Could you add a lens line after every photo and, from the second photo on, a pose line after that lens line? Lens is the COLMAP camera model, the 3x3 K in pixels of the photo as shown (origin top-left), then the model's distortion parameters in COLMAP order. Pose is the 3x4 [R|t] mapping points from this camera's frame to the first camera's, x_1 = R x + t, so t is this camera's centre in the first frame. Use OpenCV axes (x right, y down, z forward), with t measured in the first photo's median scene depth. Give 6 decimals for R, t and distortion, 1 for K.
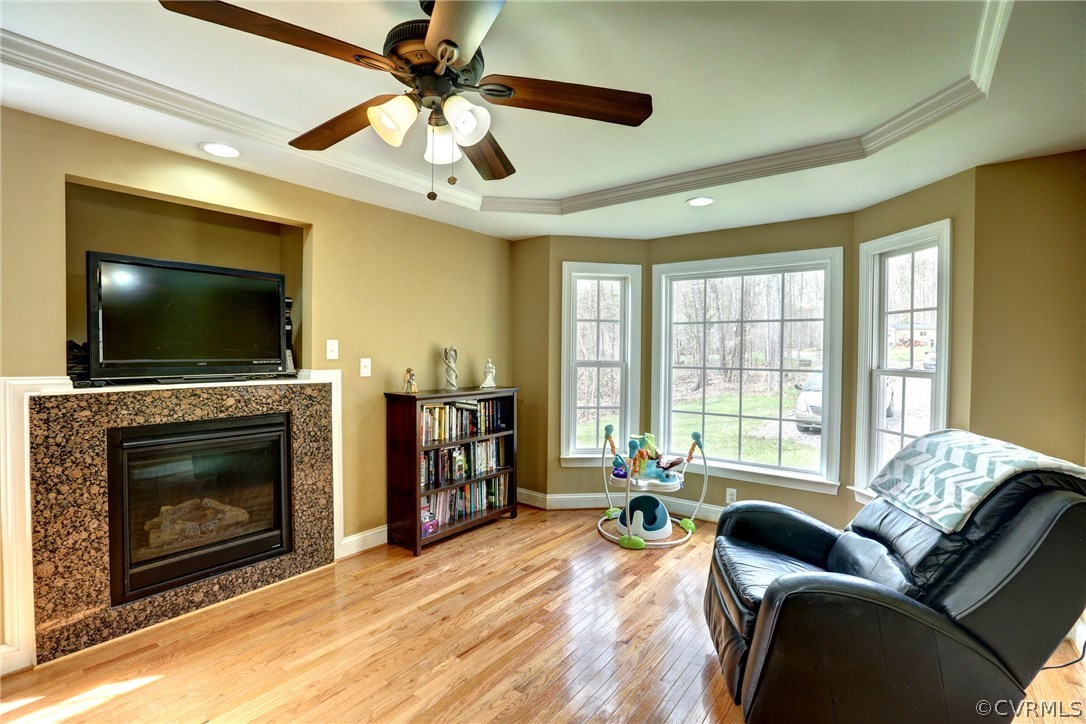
lens RADIAL K [[490.8, 0, 538.5], [0, 490.8, 365.3], [0, 0, 1]] dist [-0.035444, 0.006711]
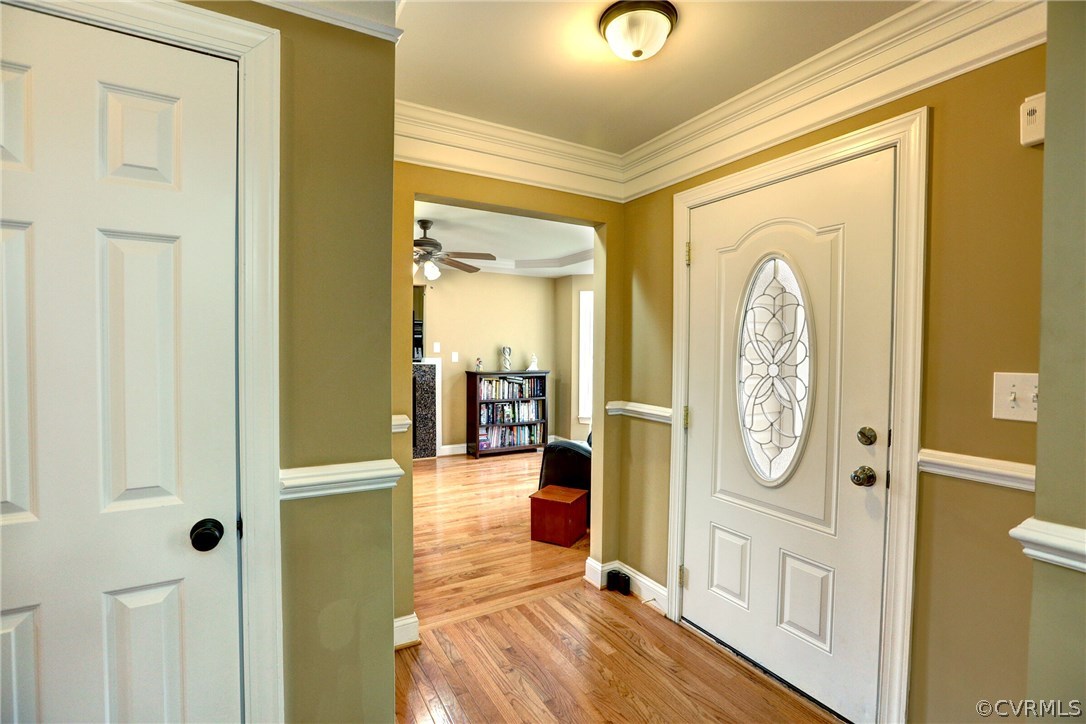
lens RADIAL K [[490.8, 0, 544.3], [0, 490.8, 358.9], [0, 0, 1]] dist [-0.035444, 0.006711]
pose [[0.928384, 0.004787, -0.371593, 0.604433], [-0.009508, 0.999896, -0.010872, 0.025922], [0.371502, 0.013626, 0.928332, -0.566686]]
